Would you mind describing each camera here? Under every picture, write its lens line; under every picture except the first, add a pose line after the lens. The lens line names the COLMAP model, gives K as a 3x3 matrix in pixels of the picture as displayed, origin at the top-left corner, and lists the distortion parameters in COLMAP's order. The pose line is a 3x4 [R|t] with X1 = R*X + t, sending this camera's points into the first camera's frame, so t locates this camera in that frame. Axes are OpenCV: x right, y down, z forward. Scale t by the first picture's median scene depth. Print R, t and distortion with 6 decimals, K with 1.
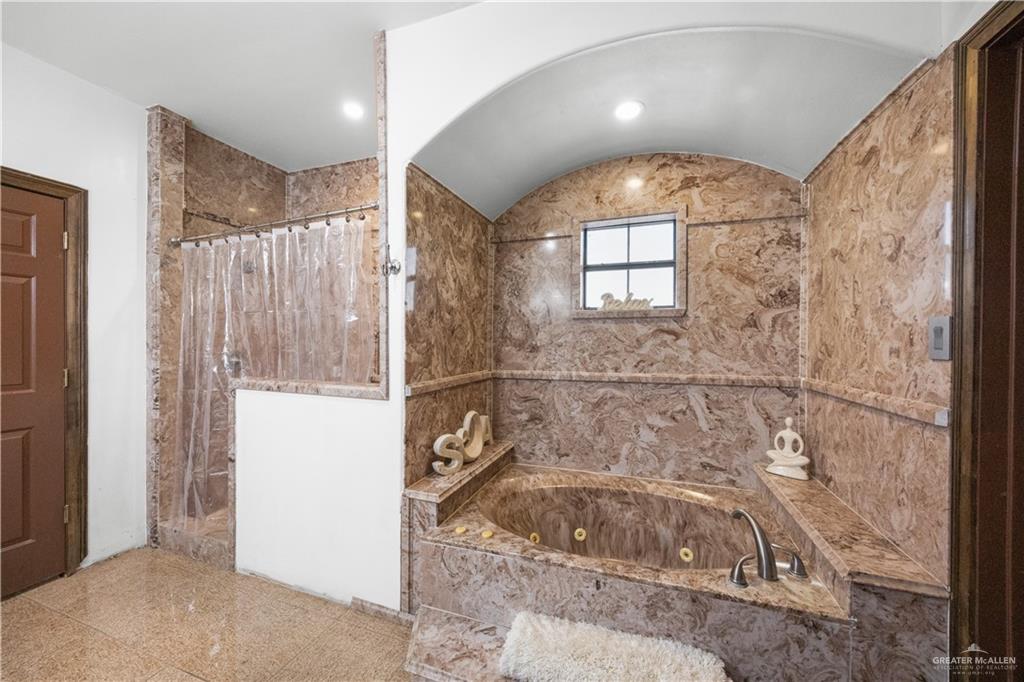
lens RADIAL K [[395.1, 0, 512.0], [0, 395.1, 341.0], [0, 0, 1]] dist [-0.003112, -0.000226]
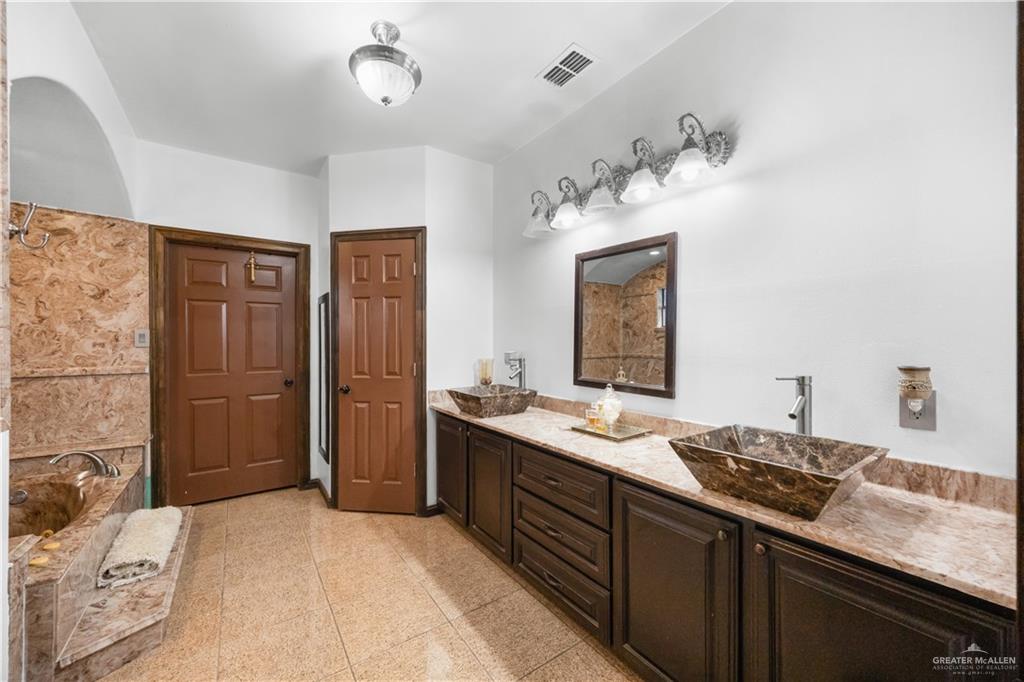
lens RADIAL K [[395.1, 0, 512.0], [0, 395.1, 341.0], [0, 0, 1]] dist [-0.003112, -0.000226]
pose [[-0.821881, -0.005261, 0.569635, -2.151155], [-0.002046, 0.999978, 0.006284, -0.009800], [-0.569656, 0.003999, -0.821874, 1.645557]]
